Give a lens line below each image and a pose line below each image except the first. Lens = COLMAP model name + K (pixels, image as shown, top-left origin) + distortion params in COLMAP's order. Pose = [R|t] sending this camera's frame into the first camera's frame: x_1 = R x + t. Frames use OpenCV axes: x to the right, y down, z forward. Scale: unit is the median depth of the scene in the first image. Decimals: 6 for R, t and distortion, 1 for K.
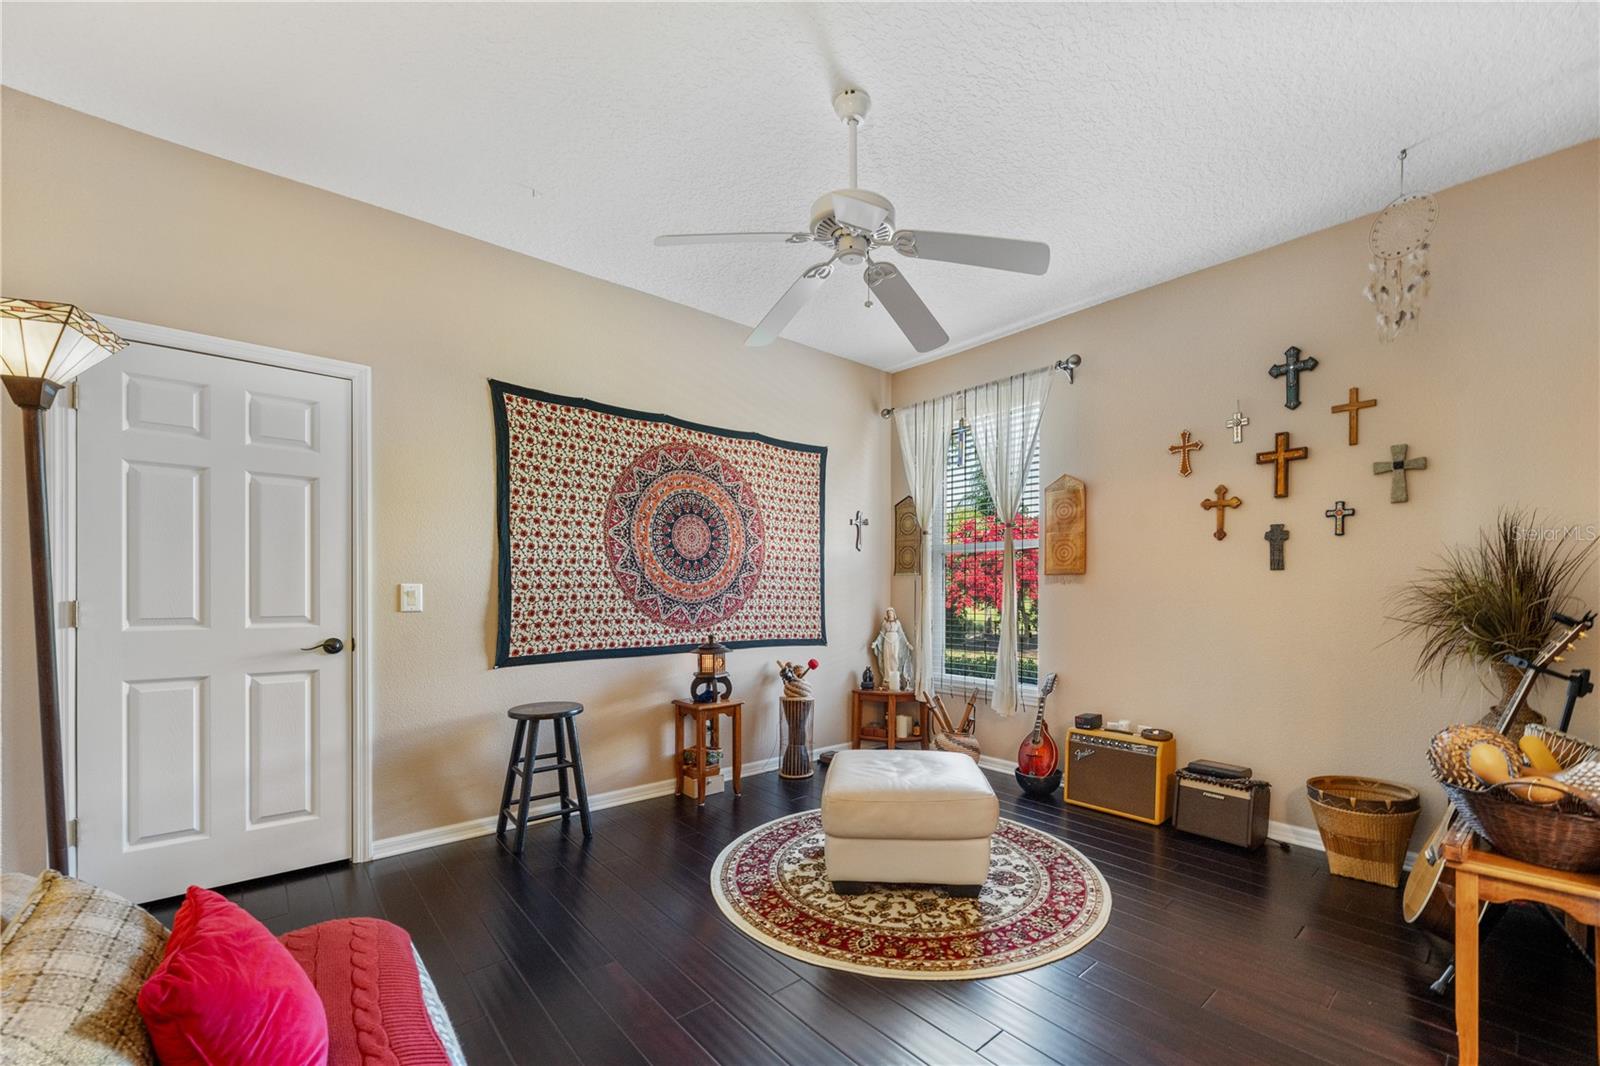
lens RADIAL K [[655.9, 0, 864.7], [0, 655.9, 594.7], [0, 0, 1]] dist [-0.000002, 0.000002]
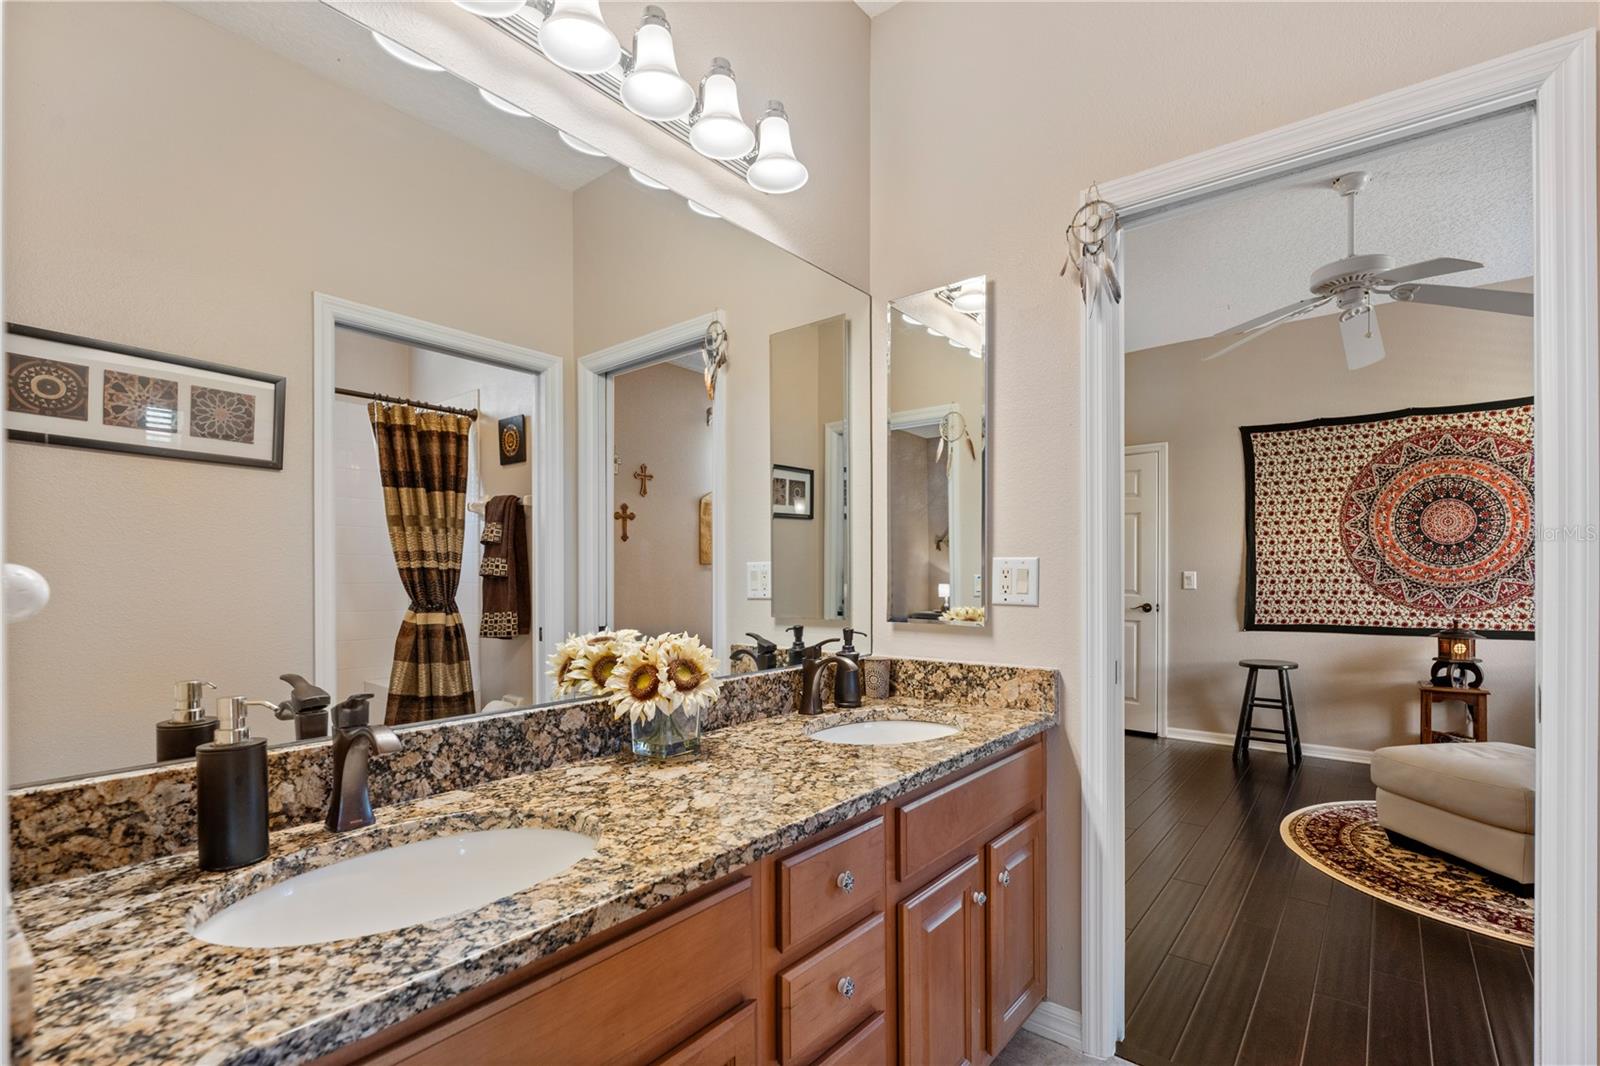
lens RADIAL K [[718.8, 0, 828.7], [0, 718.8, 581.6], [0, 0, 1]] dist [-0.000879, -0.000151]
pose [[0.159887, 0.005354, -0.987121, 0.735712], [-0.003768, 0.999981, 0.004813, 0.002097], [0.987128, 0.002950, 0.159904, -0.114711]]
